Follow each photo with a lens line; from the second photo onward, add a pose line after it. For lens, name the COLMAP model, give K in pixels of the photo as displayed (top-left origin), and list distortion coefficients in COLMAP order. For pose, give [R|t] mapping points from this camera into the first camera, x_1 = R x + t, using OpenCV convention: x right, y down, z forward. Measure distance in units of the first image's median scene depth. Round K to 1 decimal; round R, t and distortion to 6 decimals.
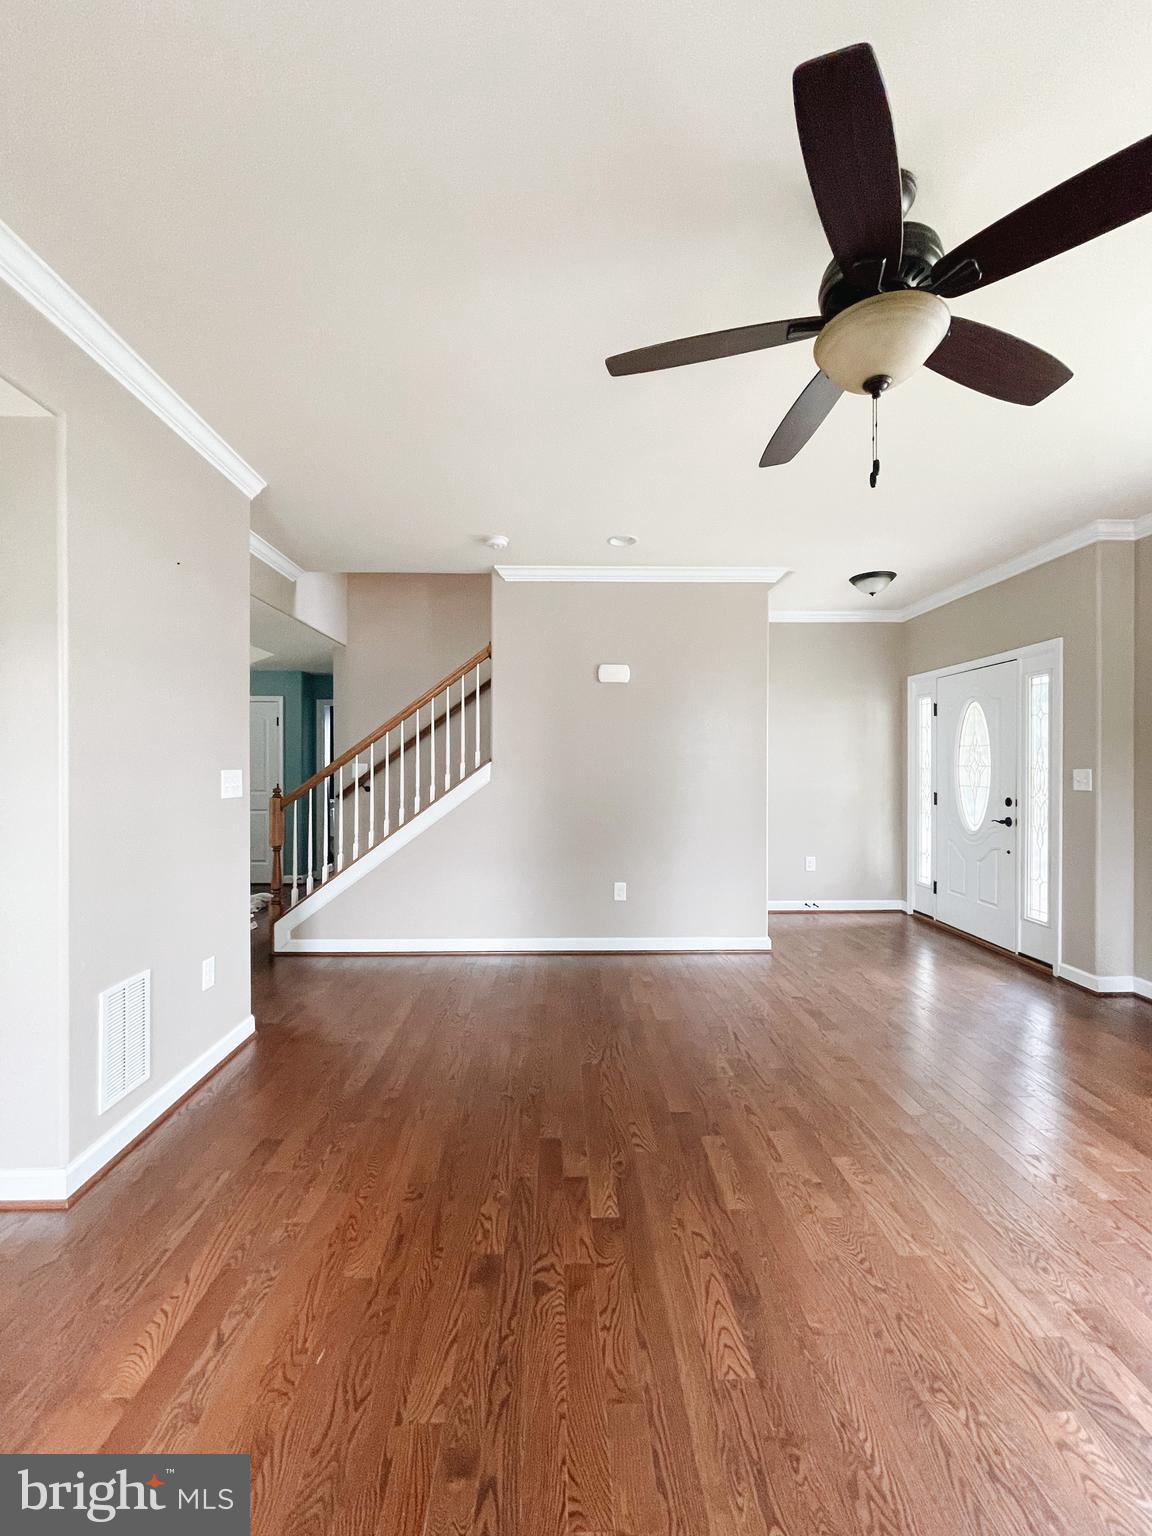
lens RADIAL K [[616.5, 0, 577.4], [0, 616.5, 771.5], [0, 0, 1]] dist [0.000239, 0.000067]
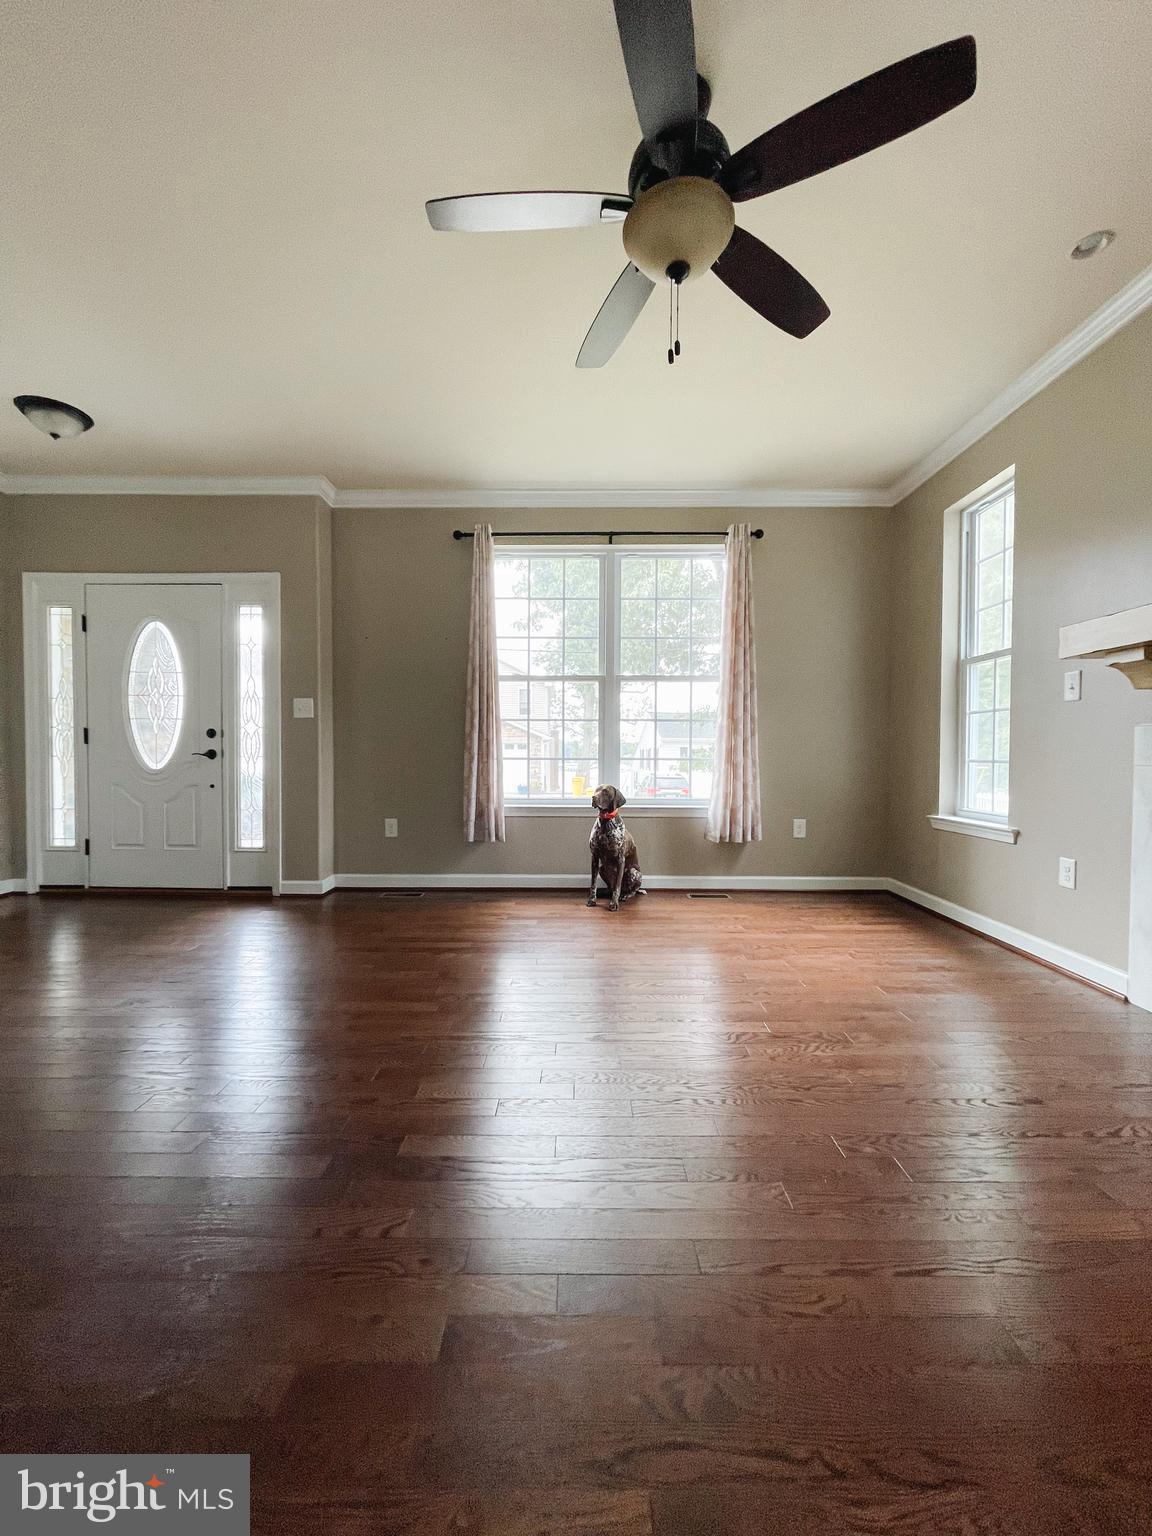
lens RADIAL K [[618.8, 0, 576.0], [0, 618.8, 768.0], [0, 0, 1]] dist [-0.001088, -0.000078]
pose [[0.037172, -0.022710, 0.999051, -0.239591], [0.002977, 0.999740, 0.022615, 0.086581], [-0.999304, 0.002134, 0.037229, 0.422400]]
